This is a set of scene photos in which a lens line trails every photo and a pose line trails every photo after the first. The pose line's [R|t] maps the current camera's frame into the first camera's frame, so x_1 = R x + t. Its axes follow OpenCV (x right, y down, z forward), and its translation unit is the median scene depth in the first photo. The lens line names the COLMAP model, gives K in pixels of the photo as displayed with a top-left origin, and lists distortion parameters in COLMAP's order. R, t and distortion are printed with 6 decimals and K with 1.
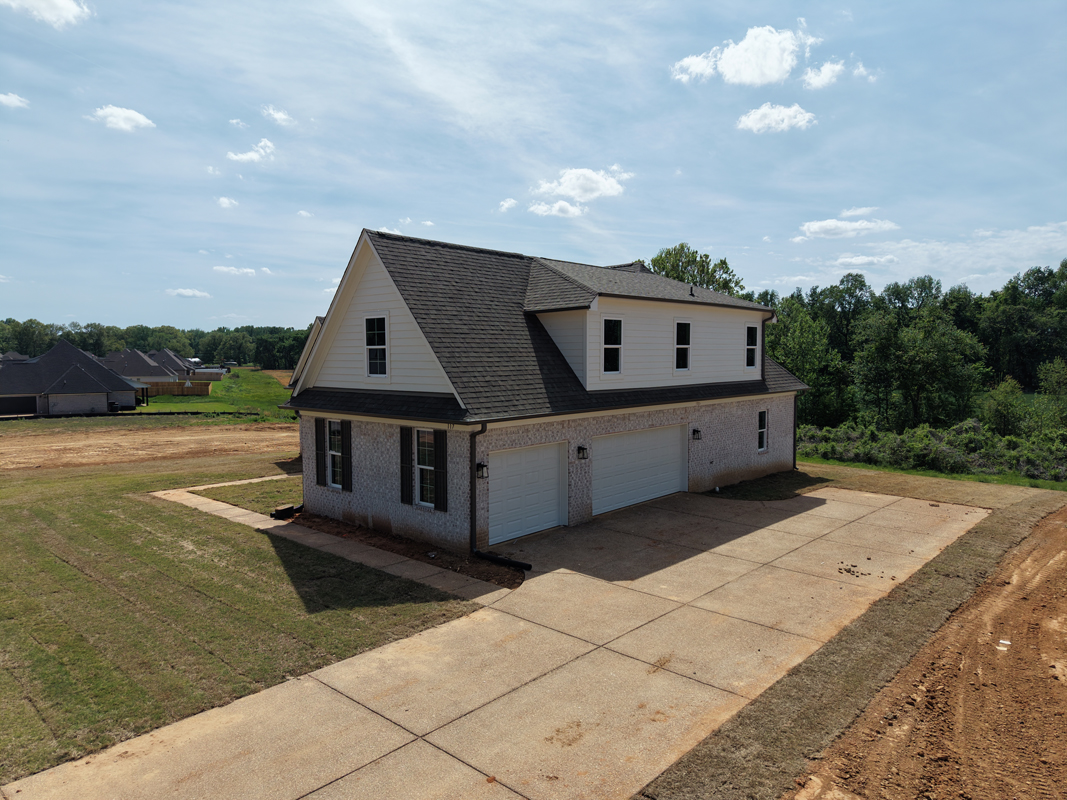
lens RADIAL K [[718.9, 0, 533.5], [0, 718.9, 400.0], [0, 0, 1]] dist [0.026194, -0.023802]
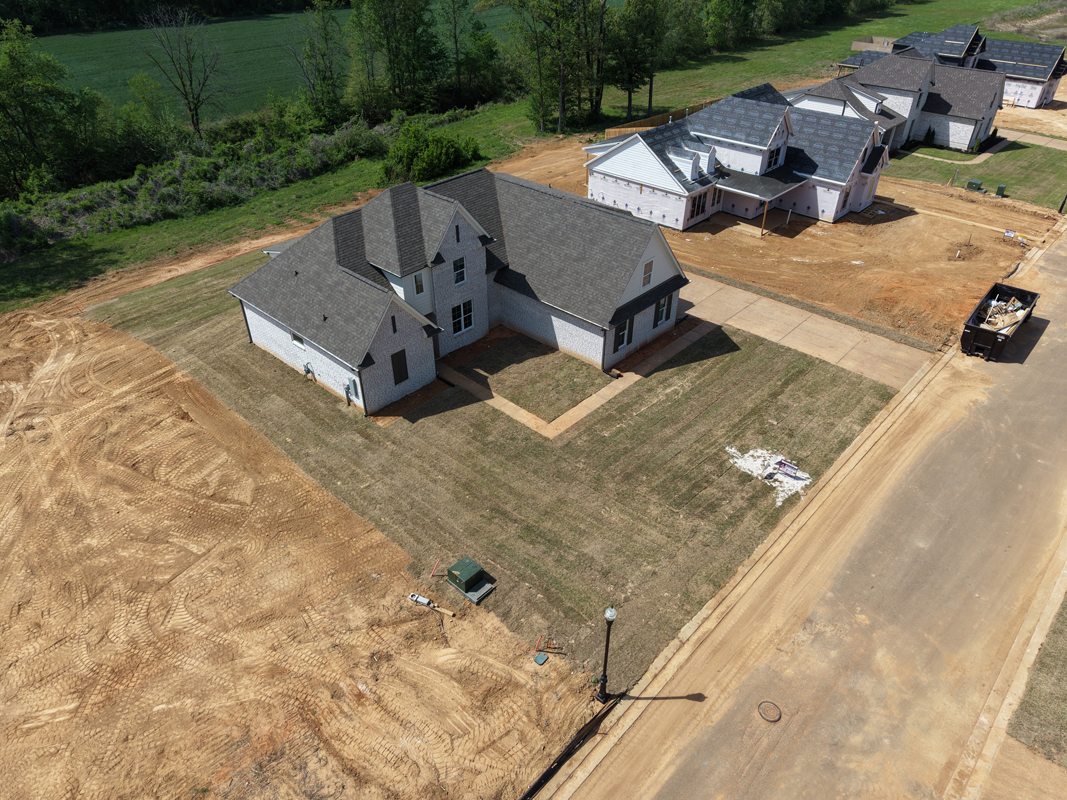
lens RADIAL K [[718.9, 0, 533.5], [0, 718.9, 400.0], [0, 0, 1]] dist [0.026194, -0.023802]
pose [[0.000546, -0.574845, 0.818262, -3.159763], [0.057636, 0.816920, 0.573864, -1.471623], [-0.998338, 0.046848, 0.033578, 1.836861]]
